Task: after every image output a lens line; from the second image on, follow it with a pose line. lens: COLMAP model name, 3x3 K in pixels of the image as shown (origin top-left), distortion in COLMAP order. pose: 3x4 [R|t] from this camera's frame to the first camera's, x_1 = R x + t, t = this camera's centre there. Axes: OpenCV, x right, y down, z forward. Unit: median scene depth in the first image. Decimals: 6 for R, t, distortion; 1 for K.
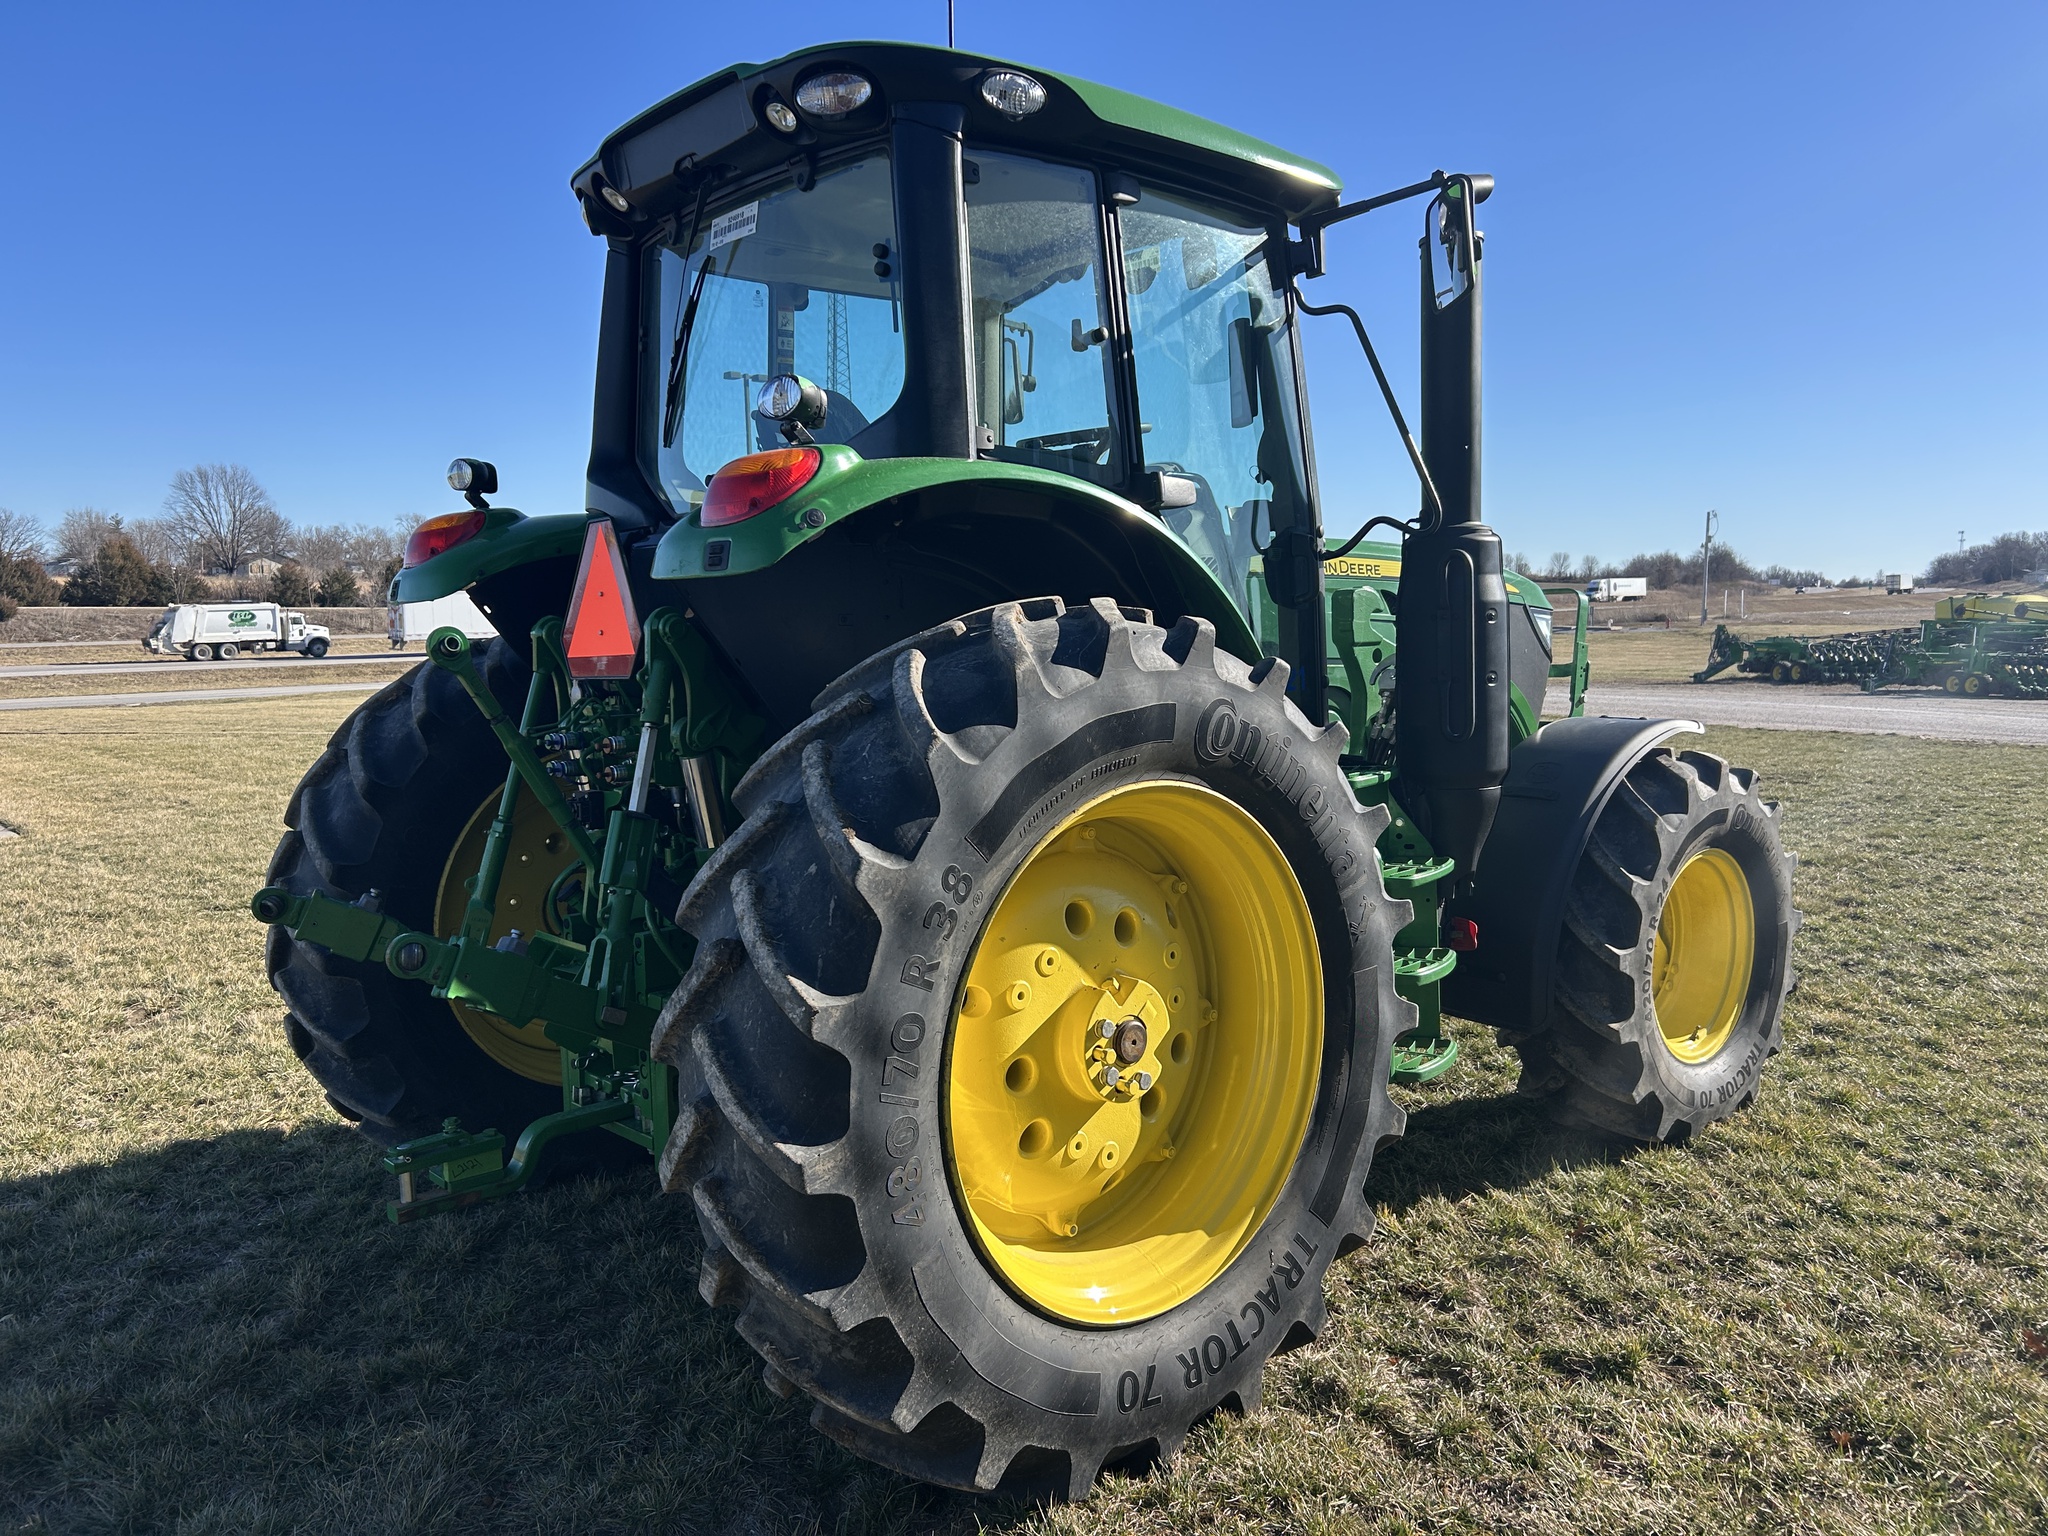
lens RADIAL K [[1541.7, 0, 1027.4], [0, 1541.7, 764.6], [0, 0, 1]] dist [0.032611, -0.030044]
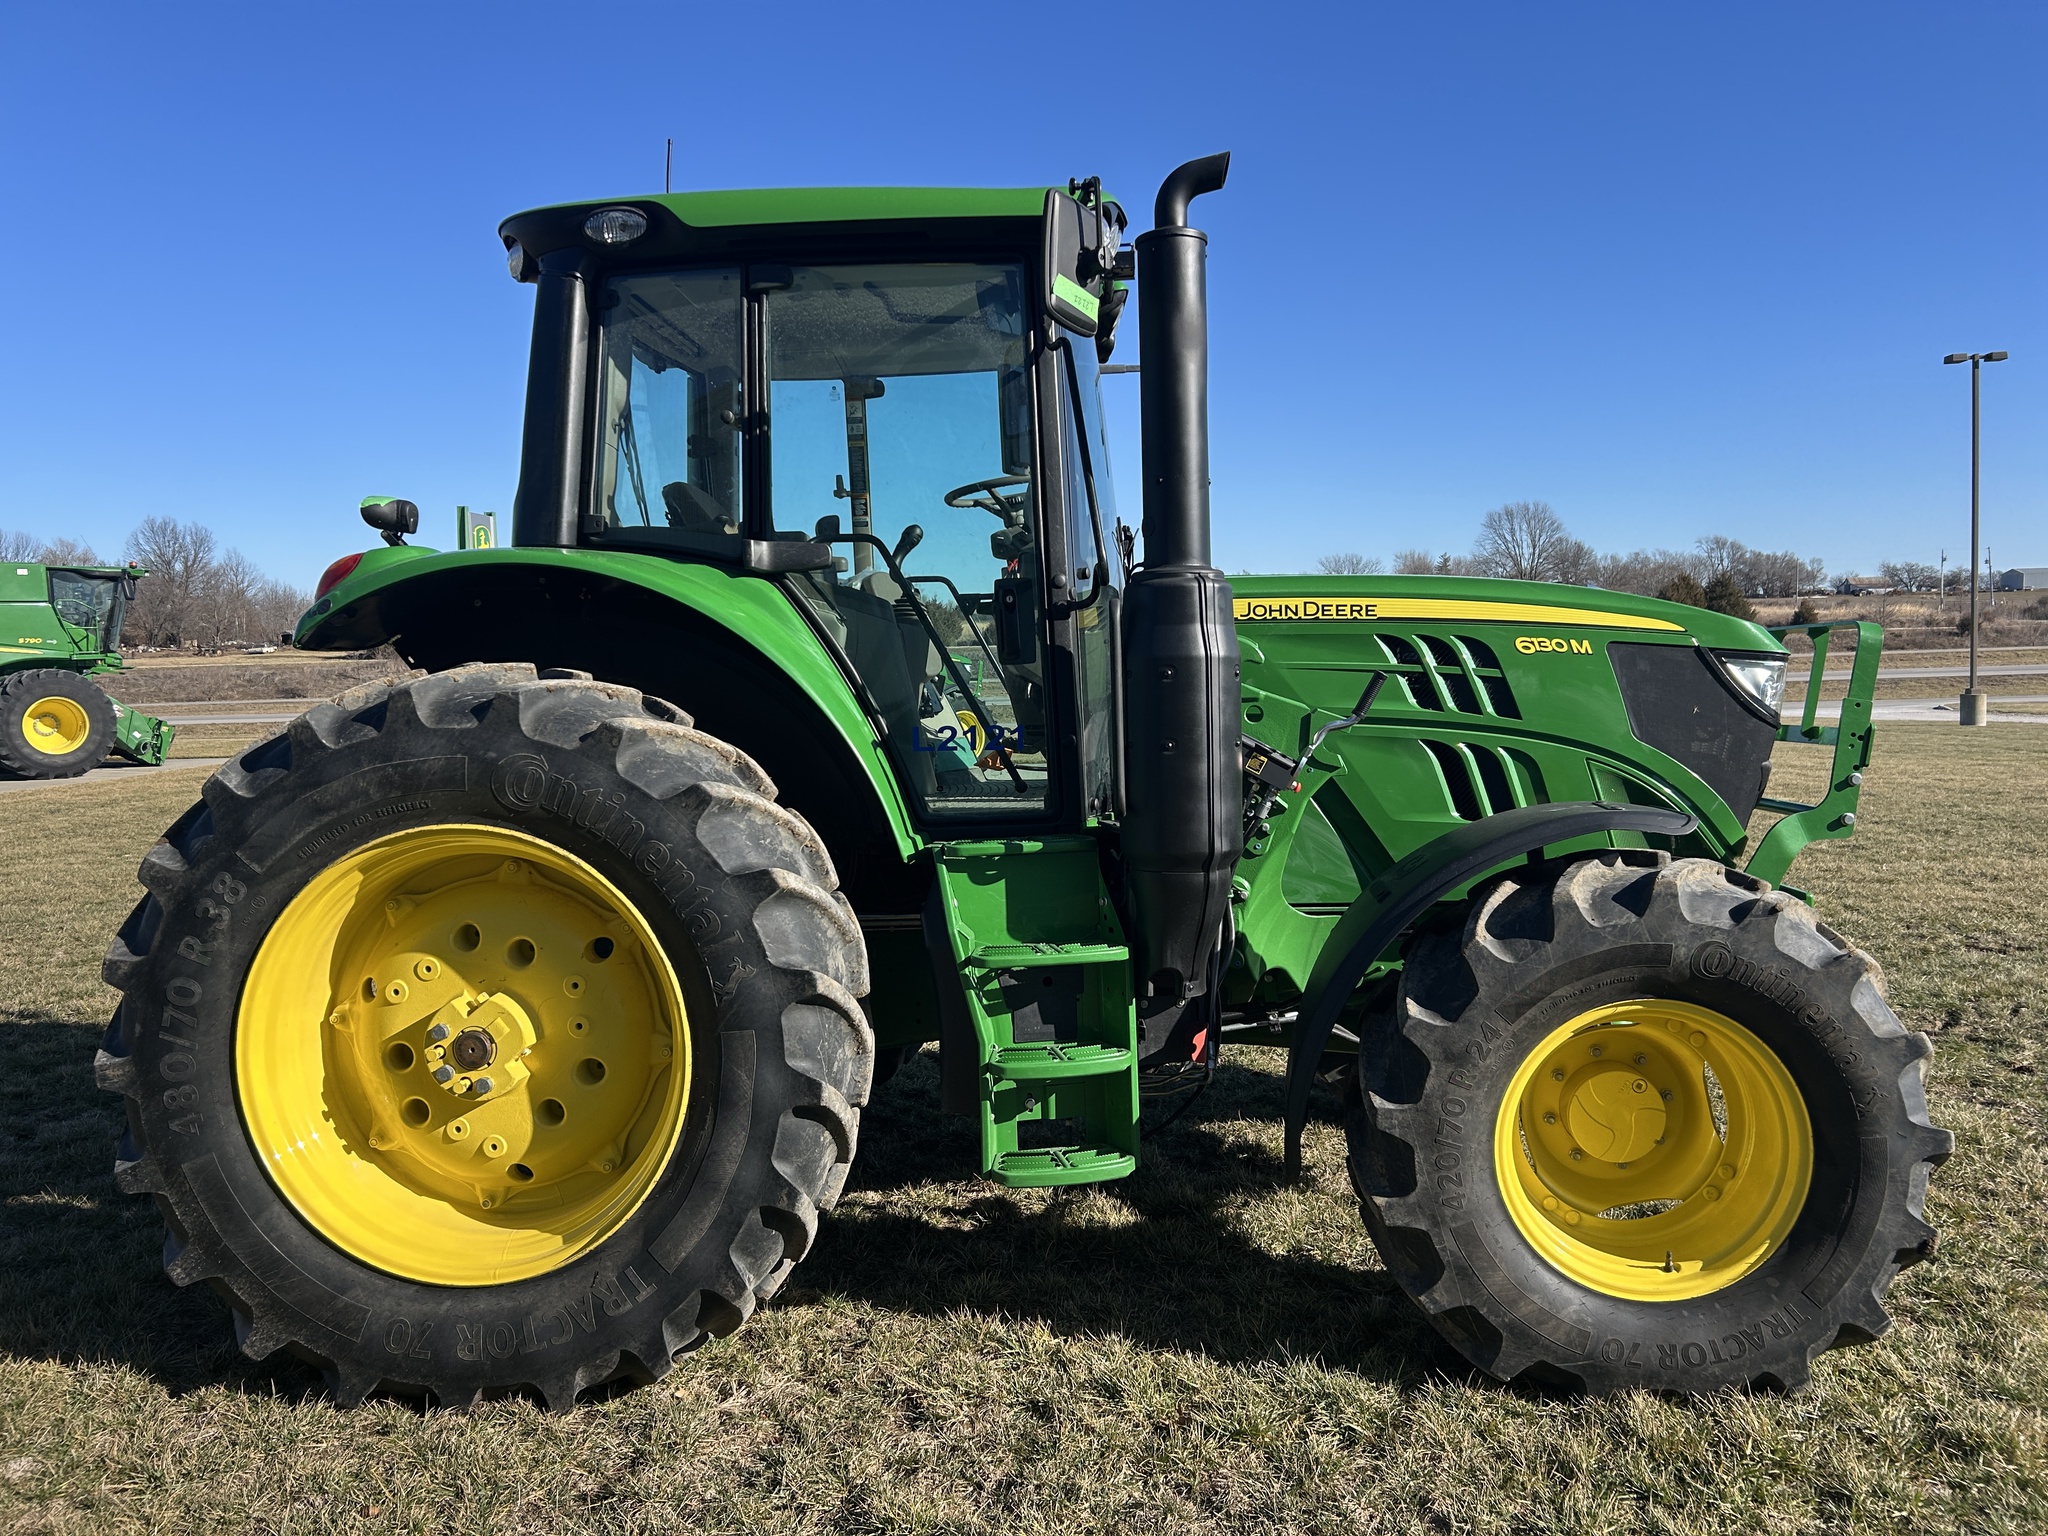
lens RADIAL K [[1541.7, 0, 1022.8], [0, 1541.7, 763.6], [0, 0, 1]] dist [0.032611, -0.030044]
pose [[0.691542, 0.044203, -0.720983, 0.763034], [-0.055412, 0.998431, 0.008064, -0.042923], [0.720208, 0.034375, 0.692906, 0.312695]]
